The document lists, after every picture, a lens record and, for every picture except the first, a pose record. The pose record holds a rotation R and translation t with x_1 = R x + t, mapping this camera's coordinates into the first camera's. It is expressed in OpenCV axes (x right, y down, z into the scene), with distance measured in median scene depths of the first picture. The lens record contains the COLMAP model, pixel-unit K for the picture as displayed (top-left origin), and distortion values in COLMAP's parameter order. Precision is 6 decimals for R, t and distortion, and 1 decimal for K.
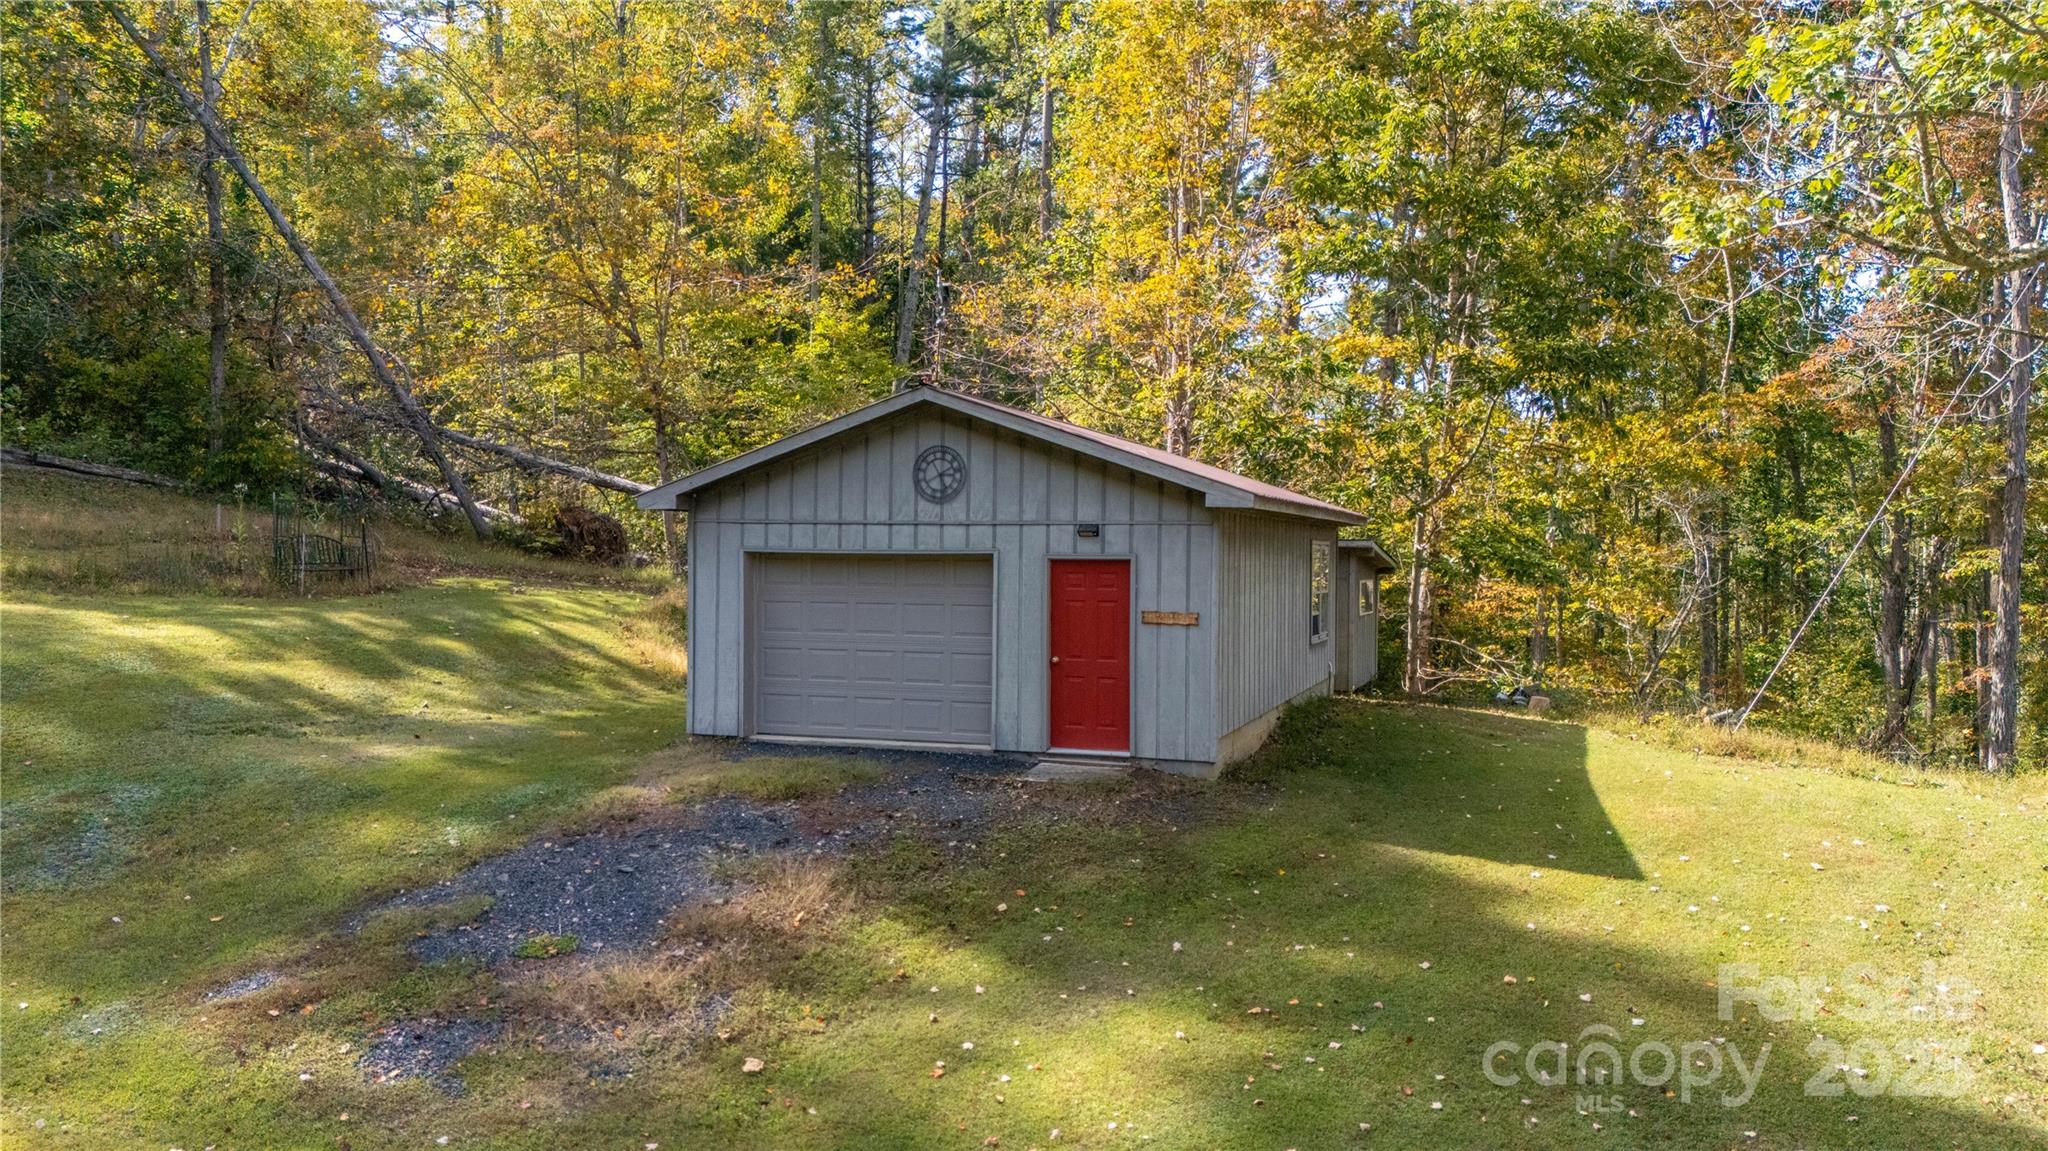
lens RADIAL K [[1499.2, 0, 1024.0], [0, 1499.2, 575.5], [0, 0, 1]] dist [0.128718, -0.149134]
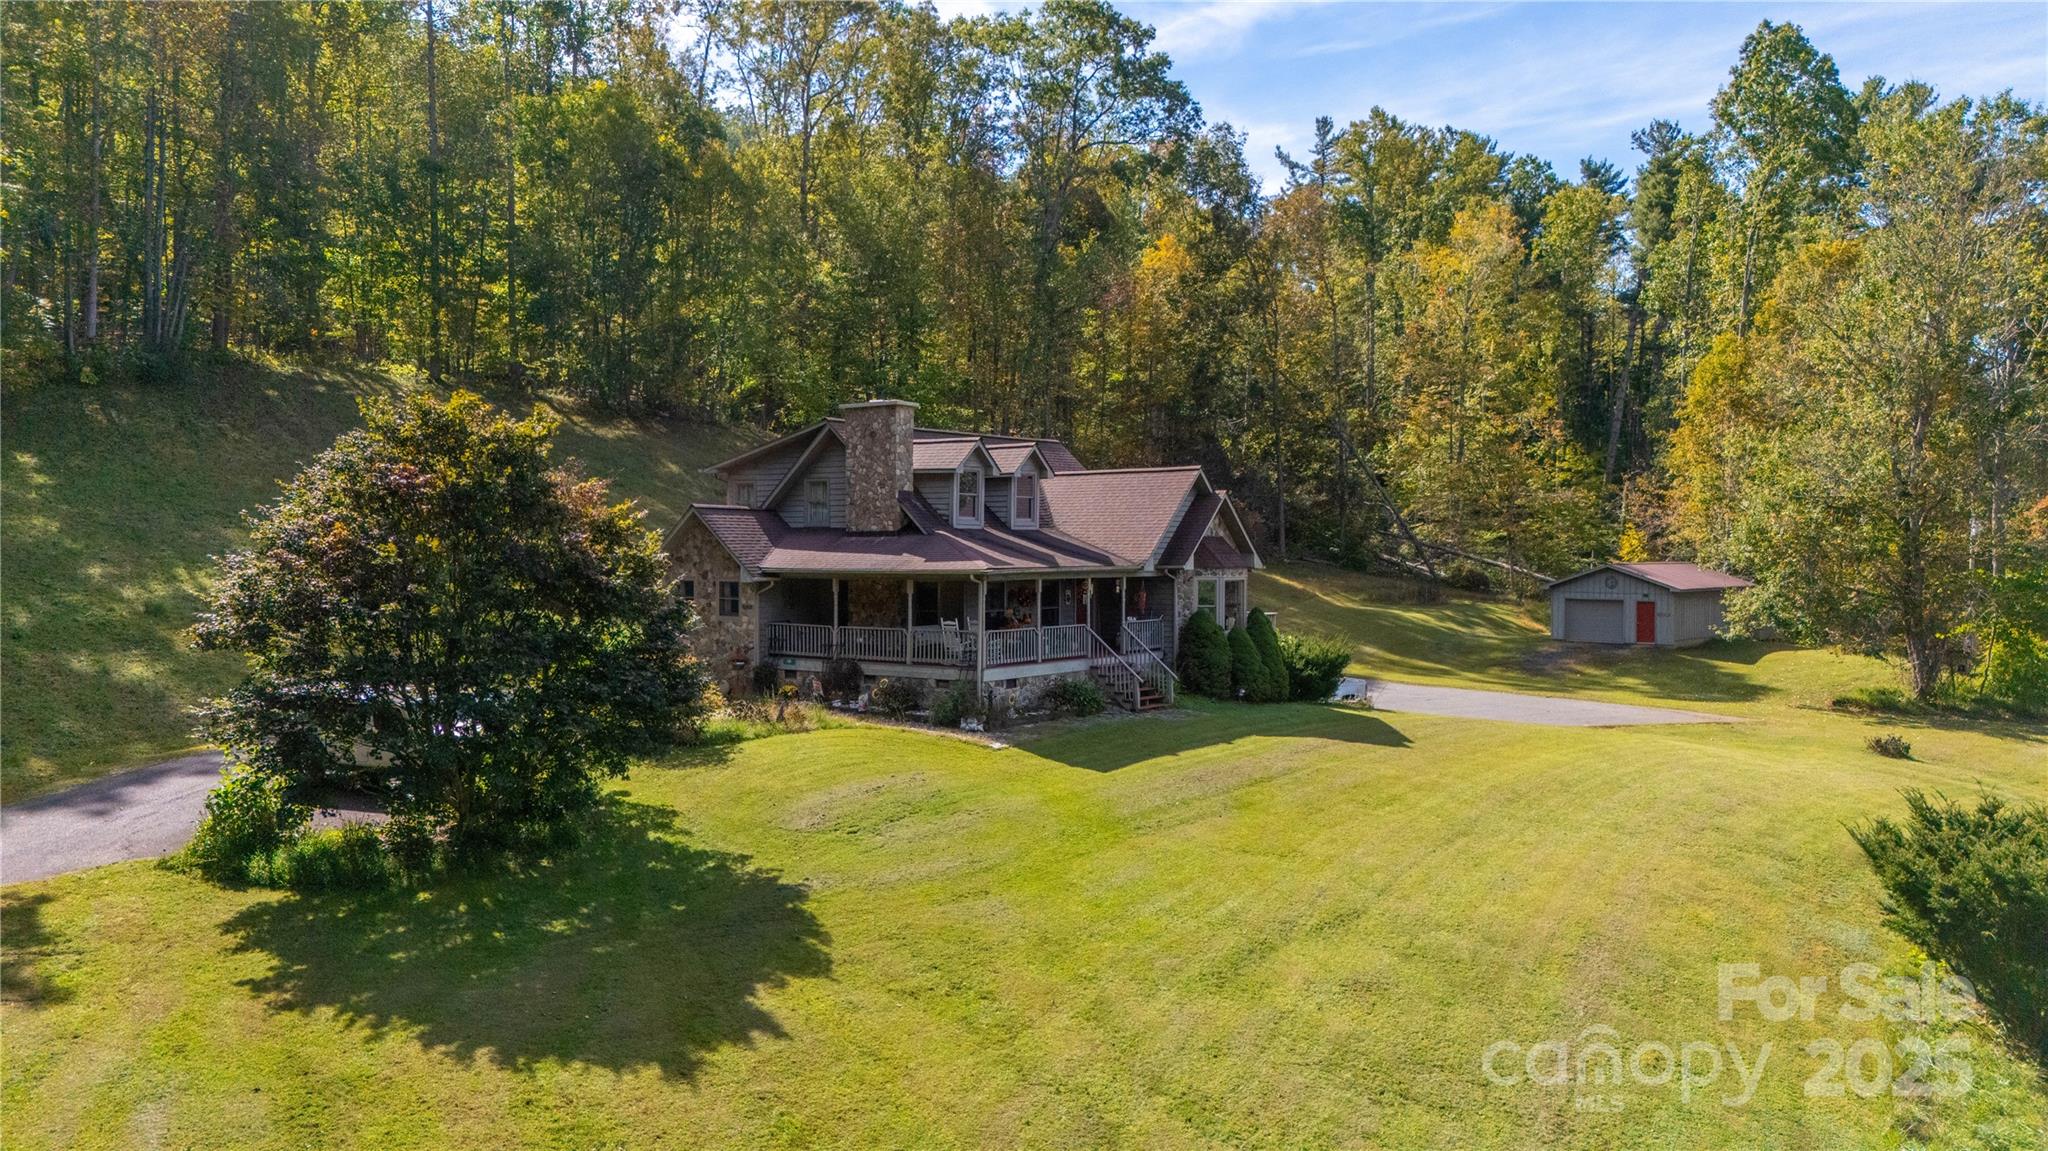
lens RADIAL K [[1499.2, 0, 1024.0], [0, 1499.2, 575.5], [0, 0, 1]] dist [0.128718, -0.149134]
pose [[0.899187, -0.002001, -0.437561, 0.370172], [0.005680, 0.999959, 0.007100, -0.133020], [0.437528, -0.008870, 0.899161, -4.010847]]
